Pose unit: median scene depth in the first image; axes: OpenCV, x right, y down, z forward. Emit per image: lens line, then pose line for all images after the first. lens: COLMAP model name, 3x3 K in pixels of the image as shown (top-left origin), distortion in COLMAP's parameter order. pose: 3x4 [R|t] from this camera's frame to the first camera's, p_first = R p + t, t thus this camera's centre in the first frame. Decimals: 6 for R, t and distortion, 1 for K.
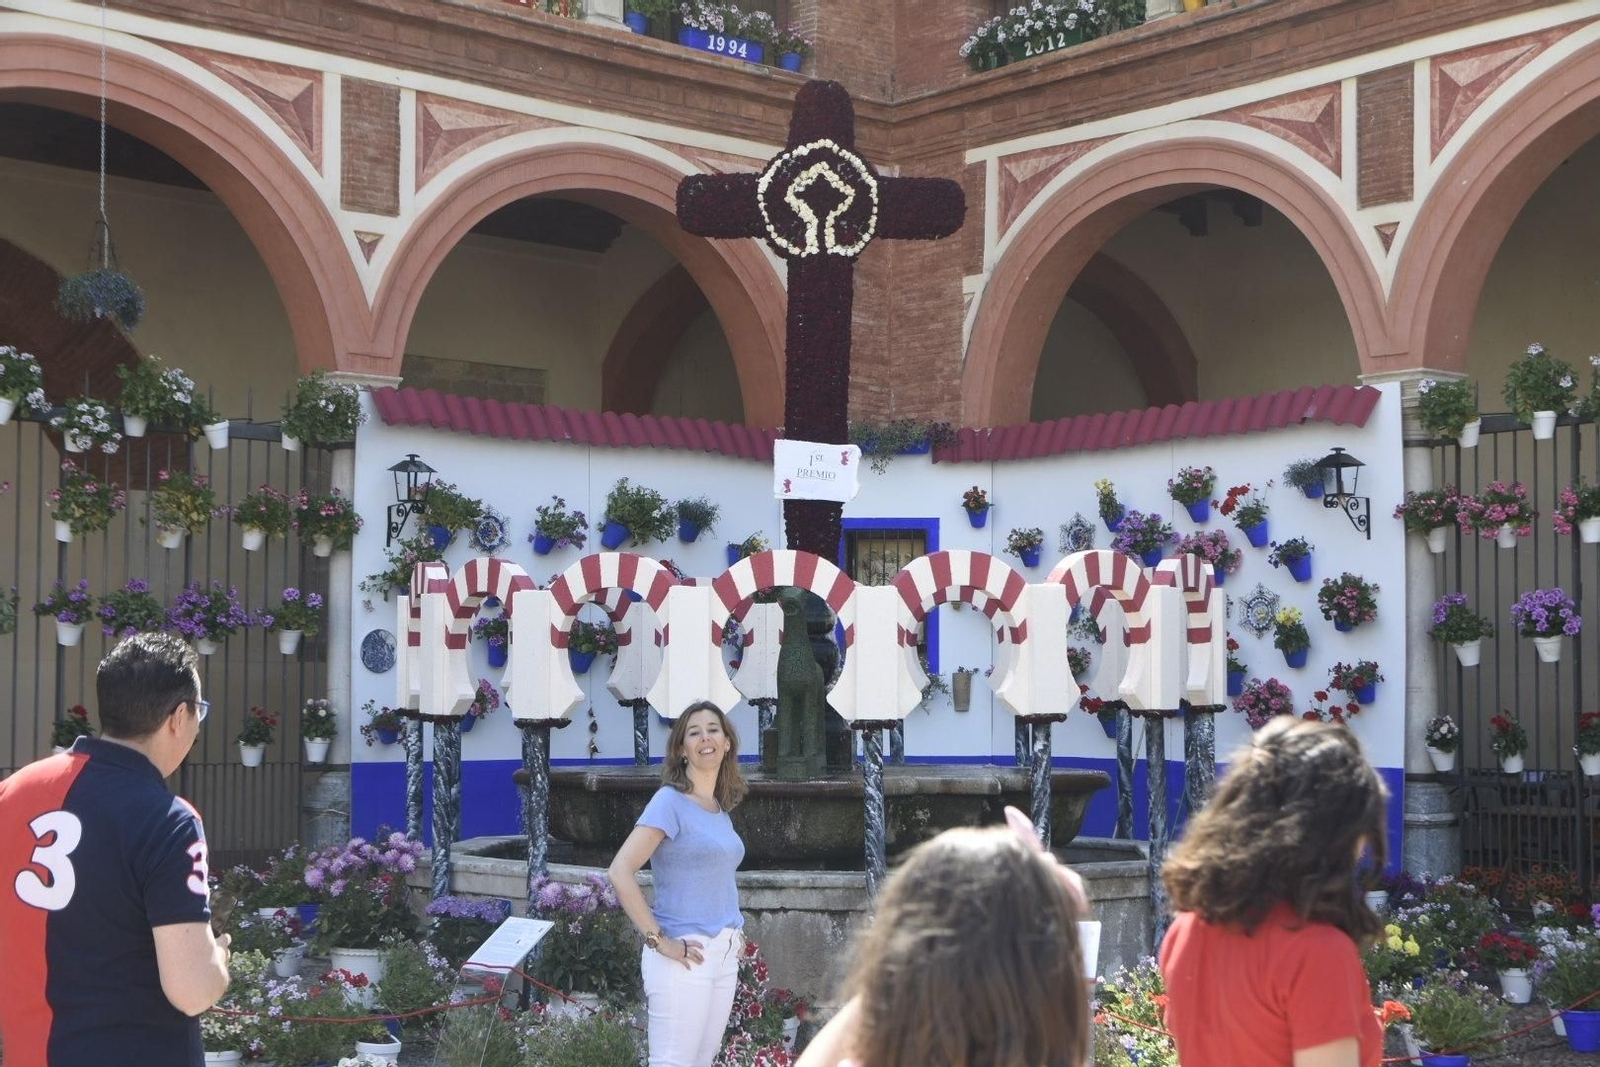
lens RADIAL K [[2266.2, 0, 758.9], [0, 2266.2, 589.4], [0, 0, 1]] dist [0.072236, 0.074044]
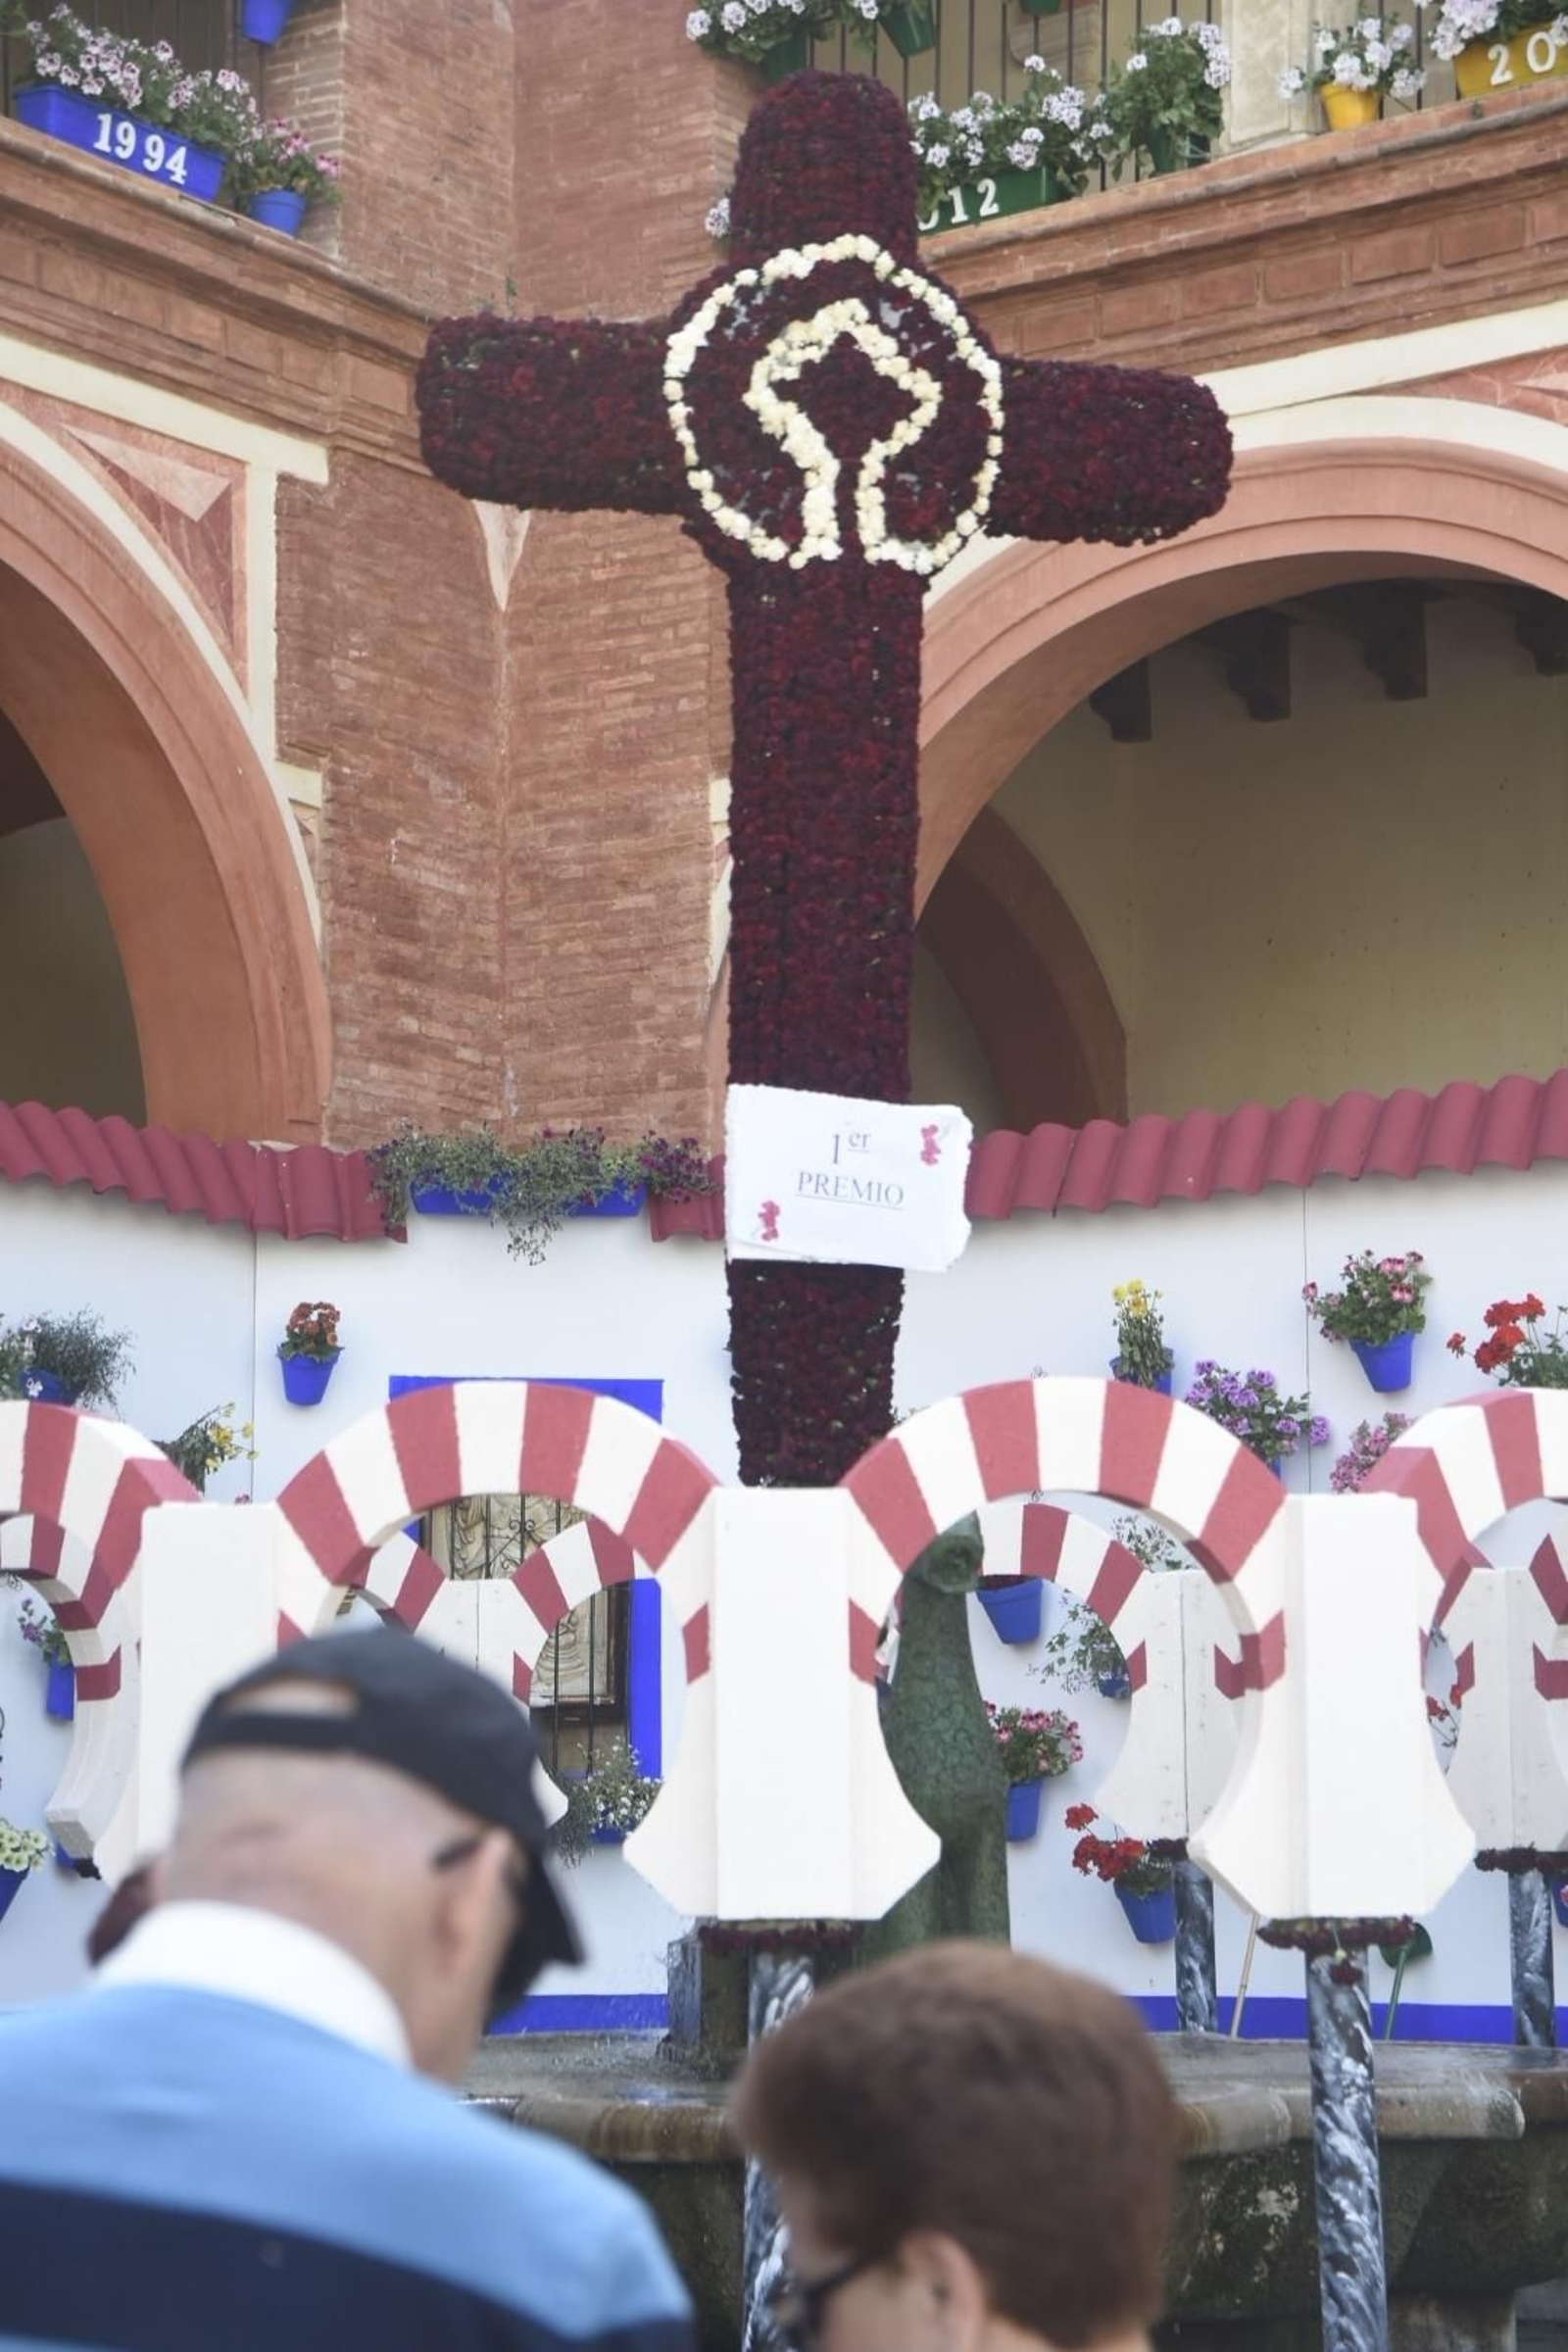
lens RADIAL K [[4795.3, 0, 794.4], [0, 4795.3, 1257.0], [0, 0, 1]] dist [0.227109, 0.012109]
pose [[0.971214, 0.021558, 0.237229, -0.114686], [-0.004396, 0.997349, -0.072637, 0.009132], [-0.238166, 0.069503, 0.968734, 0.220059]]
